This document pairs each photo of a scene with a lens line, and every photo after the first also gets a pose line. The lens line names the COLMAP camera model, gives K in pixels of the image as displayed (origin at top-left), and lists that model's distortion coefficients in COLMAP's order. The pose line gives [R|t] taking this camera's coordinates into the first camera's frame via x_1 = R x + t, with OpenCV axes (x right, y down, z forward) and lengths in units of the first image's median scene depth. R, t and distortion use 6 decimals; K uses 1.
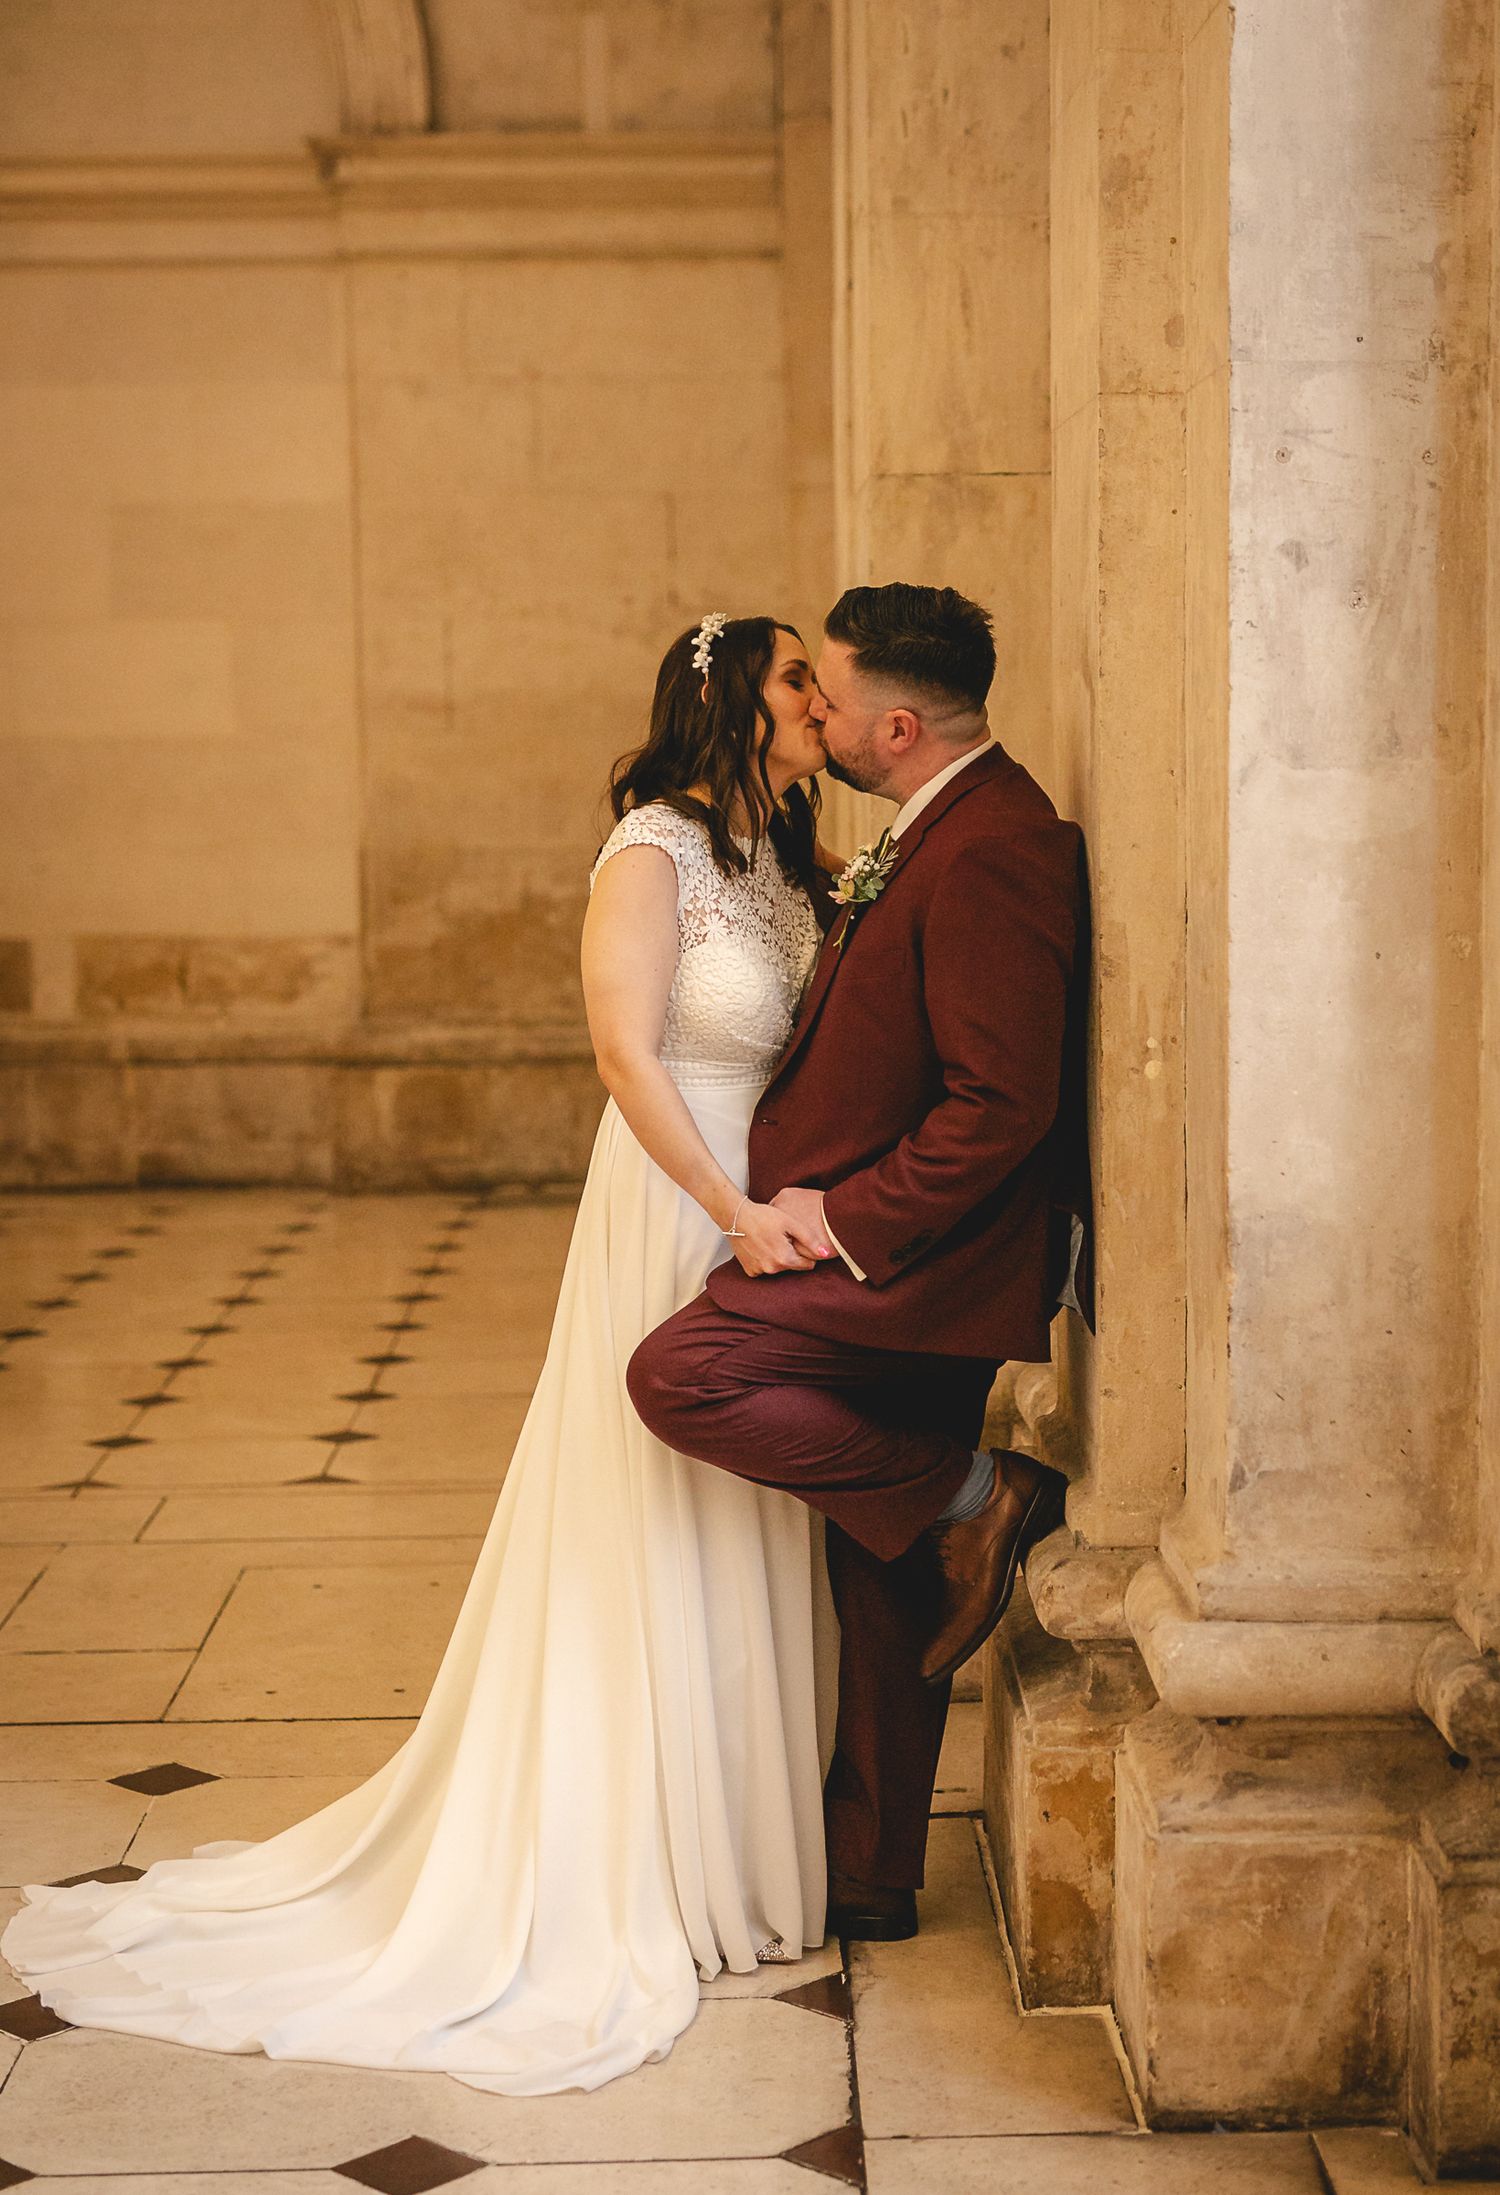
lens RADIAL K [[3612.8, 0, 823.8], [0, 3612.8, 1083.6], [0, 0, 1]] dist [0.041065, 0.000000]
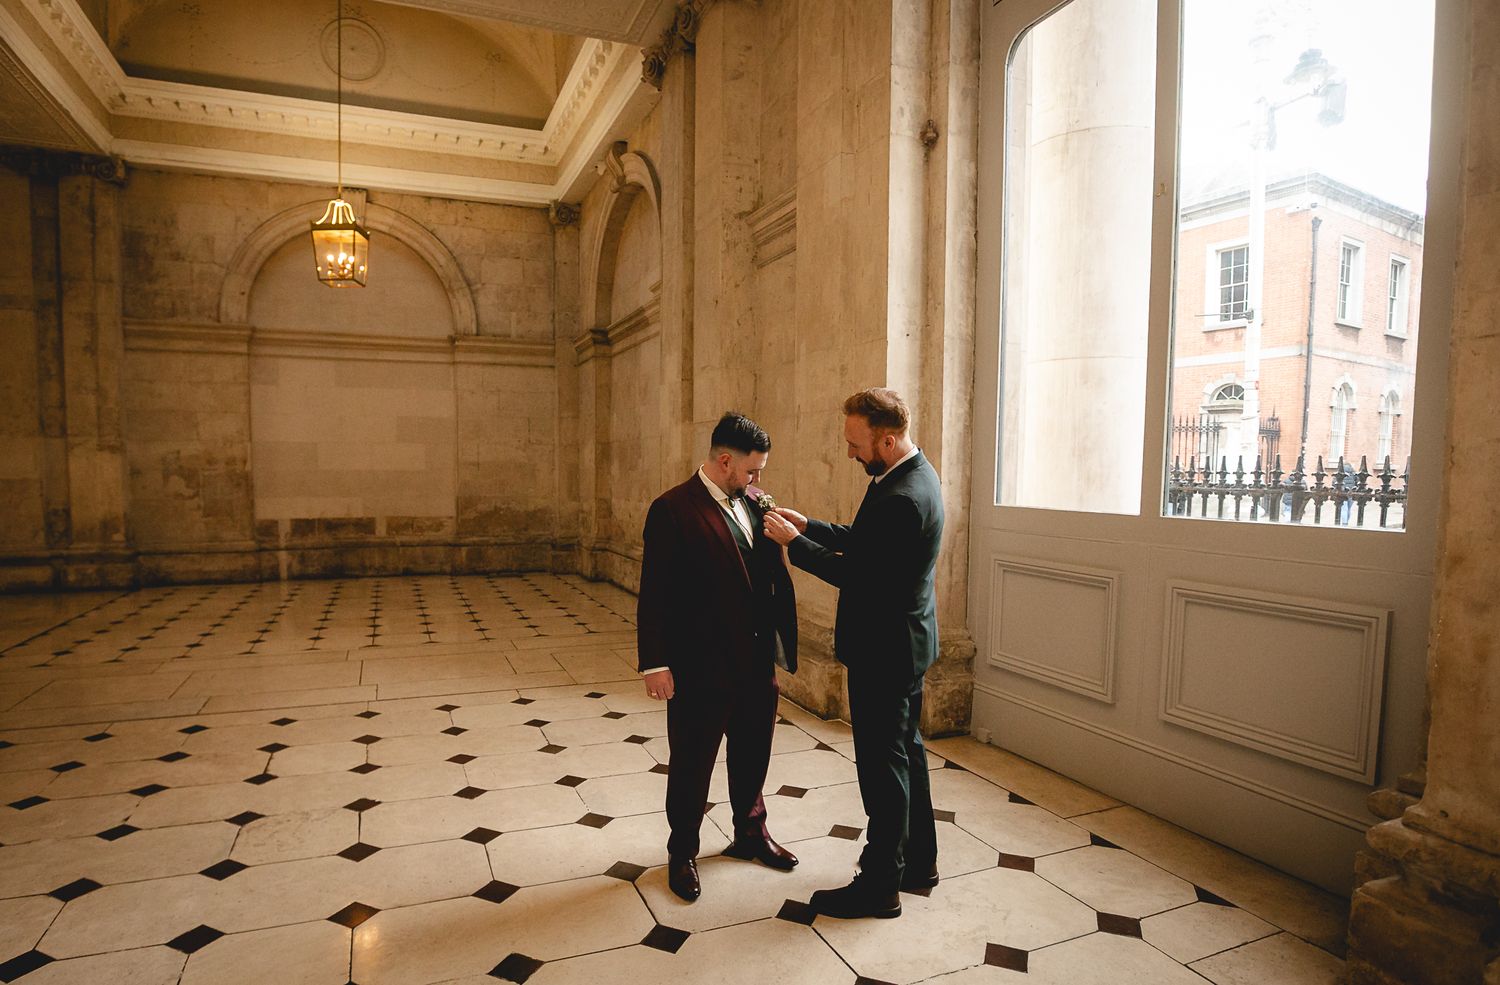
lens RADIAL K [[810.4, 0, 688.2], [0, 810.4, 527.1], [0, 0, 1]] dist [-0.052149, 0.019015]
pose [[0.945555, -0.006088, 0.325405, -0.183228], [0.015868, 0.999498, -0.027409, 0.003292], [-0.325075, 0.031080, 0.945177, -0.011358]]
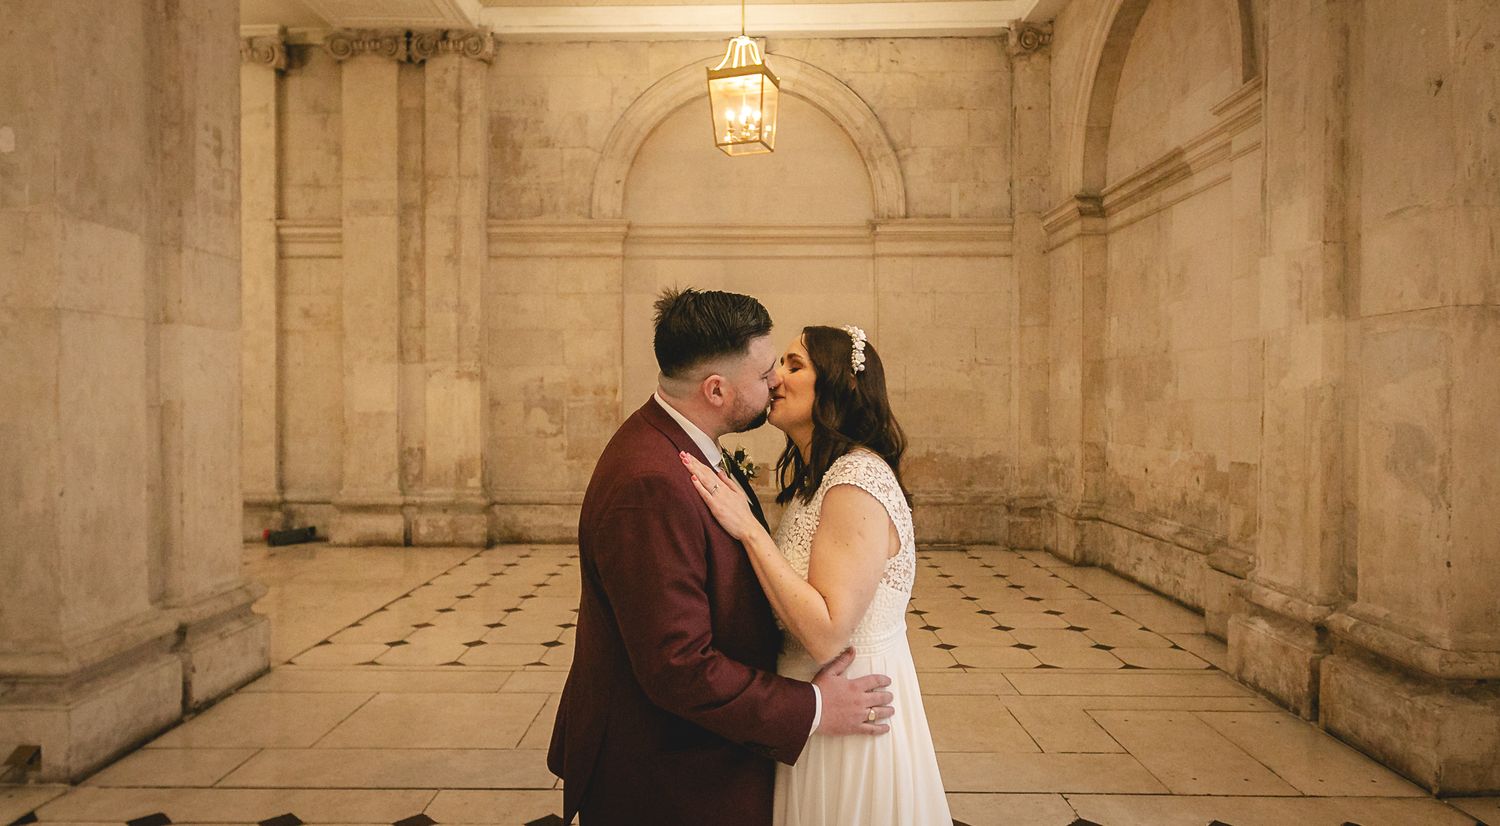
lens RADIAL K [[964.9, 0, 738.8], [0, 964.9, 402.4], [0, 0, 1]] dist [0.002926, 0.002088]
pose [[0.999287, 0.012555, -0.035617, -0.221175], [-0.015888, 0.995360, -0.094901, -0.012305], [0.034260, 0.095399, 0.994849, 0.144202]]
